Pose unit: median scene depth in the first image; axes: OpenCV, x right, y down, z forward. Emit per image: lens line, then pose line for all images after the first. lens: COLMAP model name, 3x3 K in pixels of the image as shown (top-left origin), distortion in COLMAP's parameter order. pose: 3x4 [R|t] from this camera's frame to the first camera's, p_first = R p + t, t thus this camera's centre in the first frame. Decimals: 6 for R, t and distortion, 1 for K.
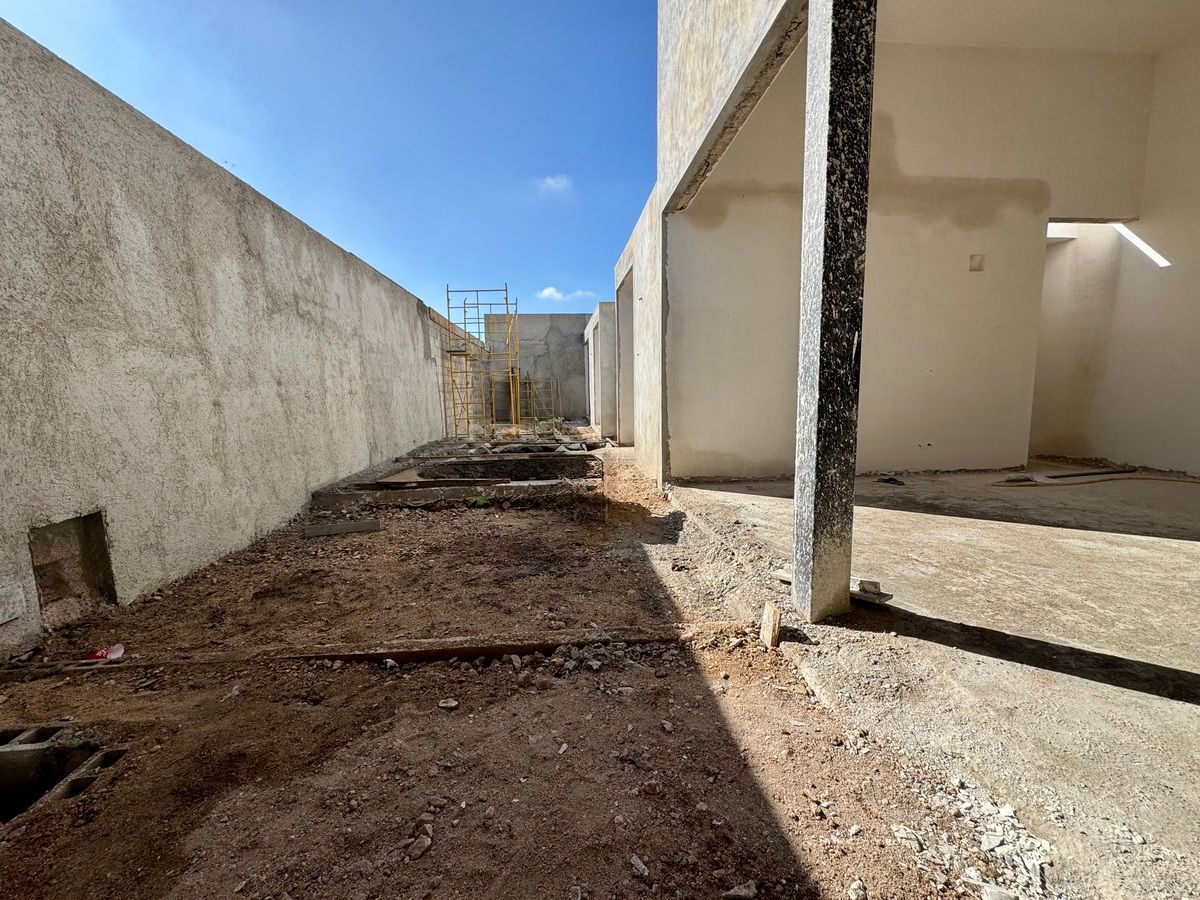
lens RADIAL K [[475.0, 0, 600.3], [0, 475.0, 449.7], [0, 0, 1]] dist [-0.002019, 0.000547]
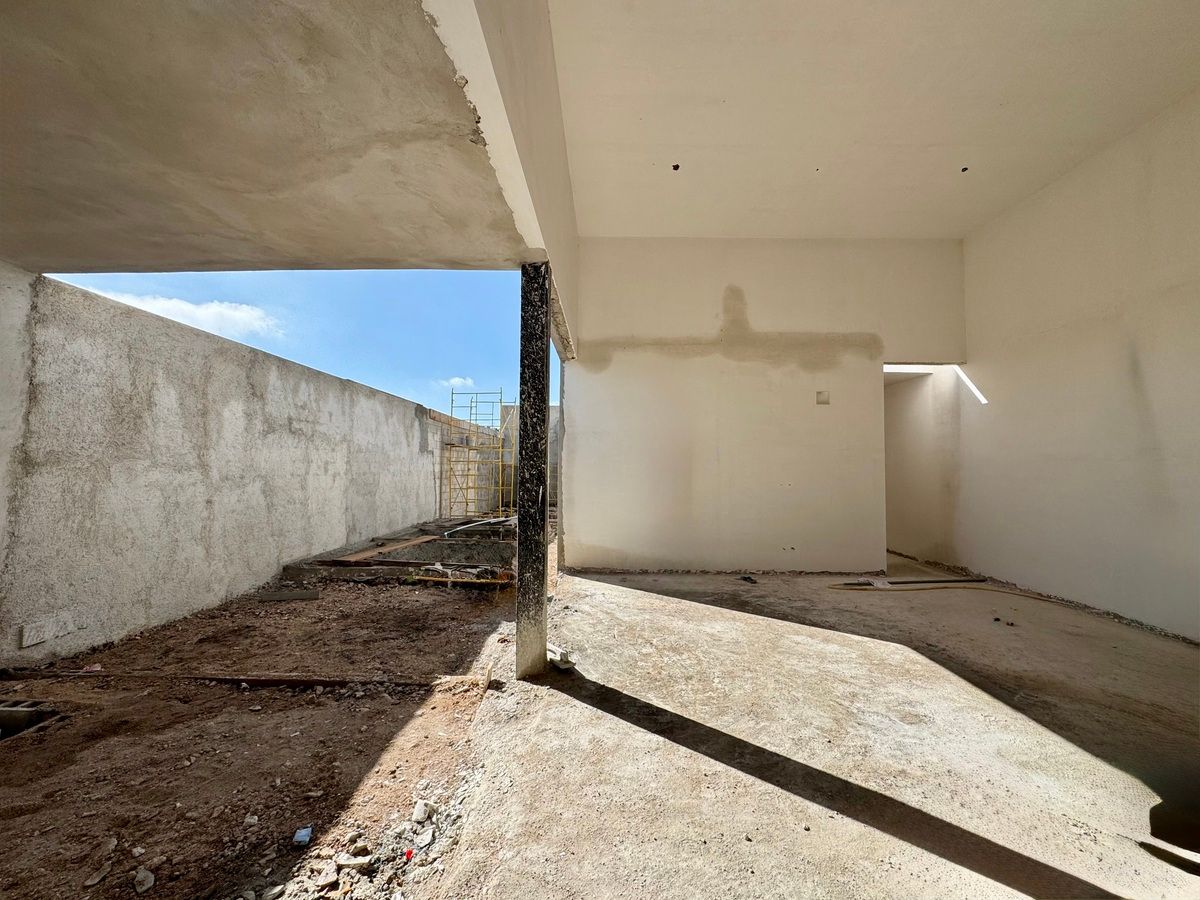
lens RADIAL K [[475.0, 0, 598.8], [0, 475.0, 451.3], [0, 0, 1]] dist [-0.002019, 0.000547]
pose [[0.994783, 0.023623, -0.099238, 0.586733], [-0.038918, 0.987126, -0.155137, -0.081407], [0.094295, 0.158190, 0.982896, -0.380441]]
